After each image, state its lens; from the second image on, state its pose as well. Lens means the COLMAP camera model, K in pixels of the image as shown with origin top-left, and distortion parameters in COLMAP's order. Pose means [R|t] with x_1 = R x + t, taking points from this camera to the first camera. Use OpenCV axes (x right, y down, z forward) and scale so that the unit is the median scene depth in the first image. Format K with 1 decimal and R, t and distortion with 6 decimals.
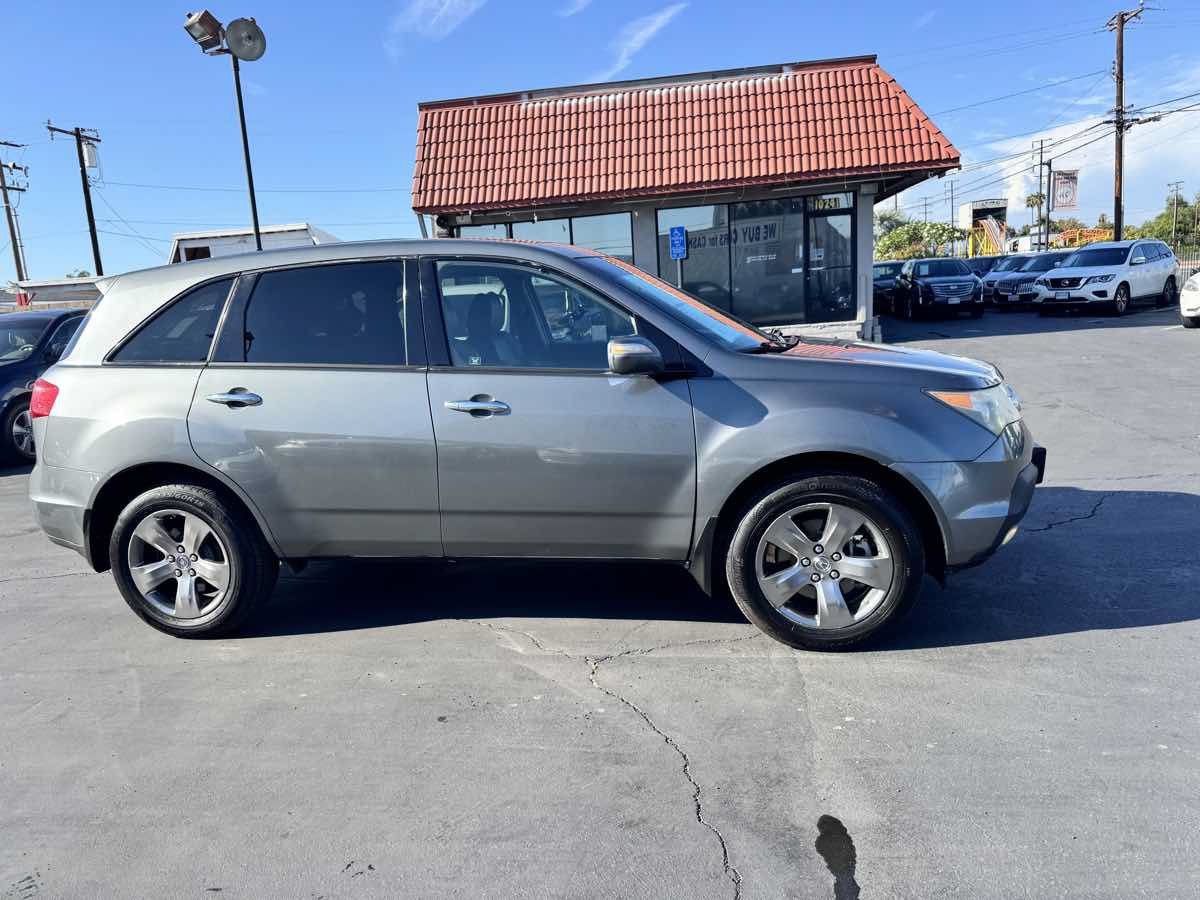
lens RADIAL K [[863.4, 0, 600.0], [0, 863.4, 450.0], [0, 0, 1]] dist [0.085115, -0.119792]
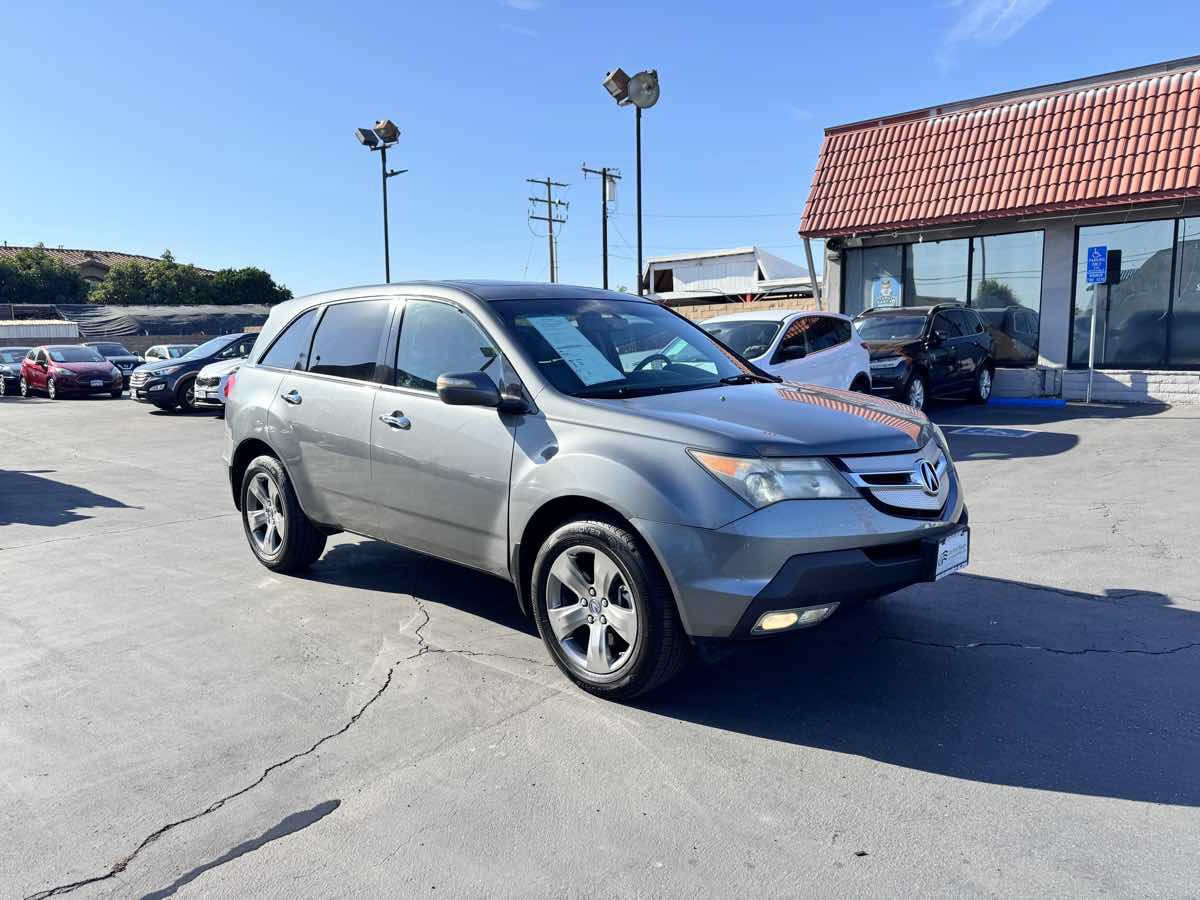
lens RADIAL K [[851.1, 0, 599.2], [0, 851.1, 456.7], [0, 0, 1]] dist [0.074852, -0.093384]
pose [[0.840583, 0.121162, -0.527958, 0.151779], [-0.125690, 0.991689, 0.027468, -0.014114], [0.526898, 0.043270, 0.848826, 0.029662]]
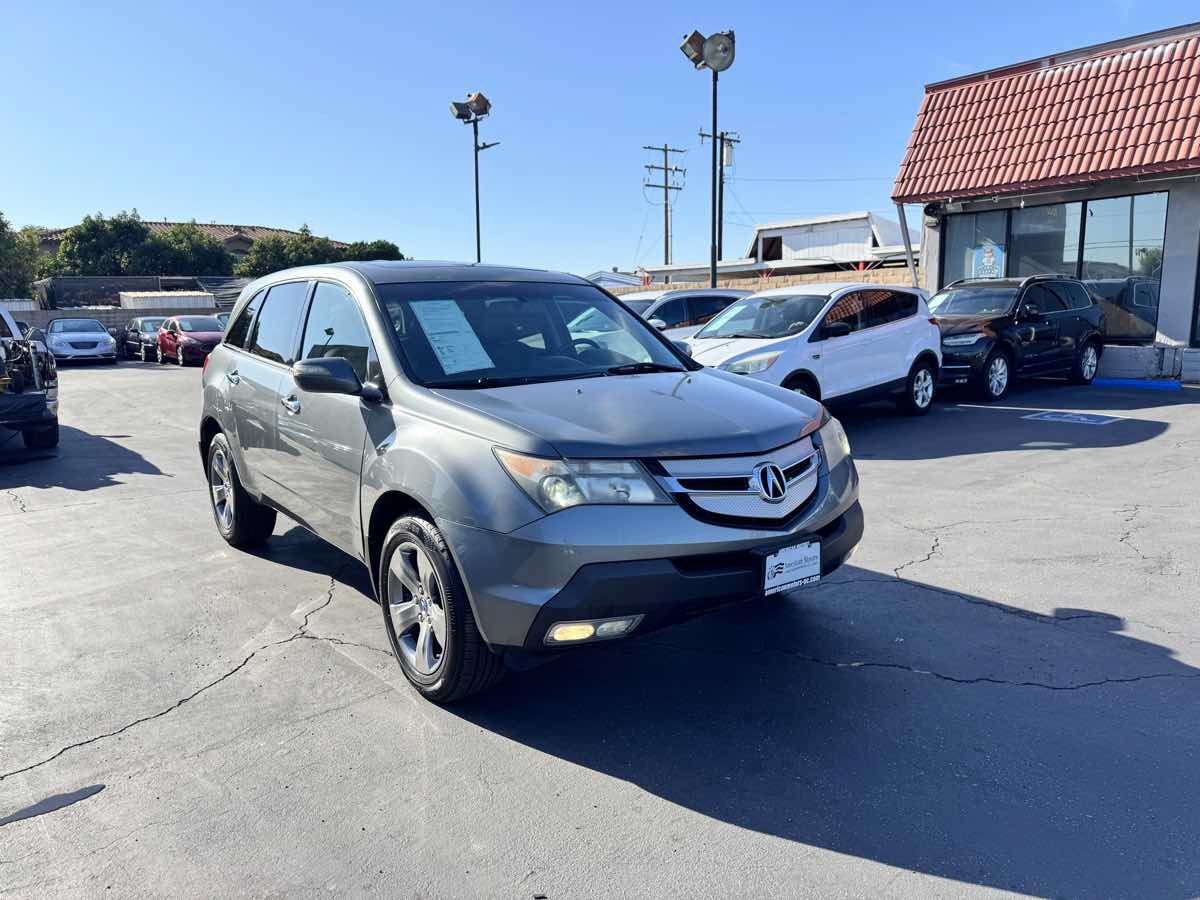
lens RADIAL K [[858.4, 0, 600.0], [0, 858.4, 450.0], [0, 0, 1]] dist [0.033006, -0.025141]
pose [[0.748653, 0.156556, -0.644212, 0.199997], [-0.142142, 0.987025, 0.074679, -0.028639], [0.647545, 0.035661, 0.761192, 0.076482]]
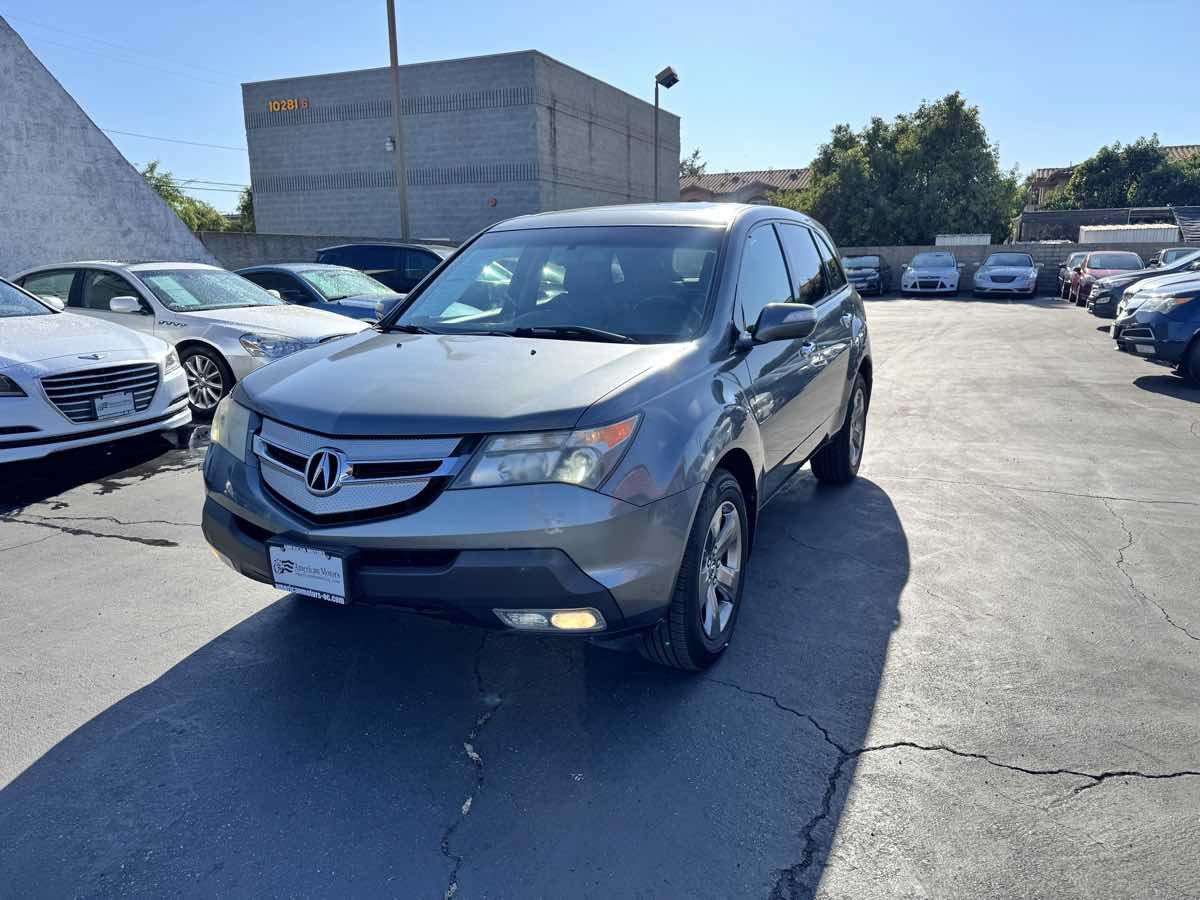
lens RADIAL K [[858.4, 0, 600.0], [0, 858.4, 450.0], [0, 0, 1]] dist [0.033006, -0.025141]
pose [[-0.254343, 0.278550, -0.926131, 0.241926], [-0.148576, 0.935001, 0.322022, -0.075127], [0.955633, 0.219505, -0.196425, 0.318357]]
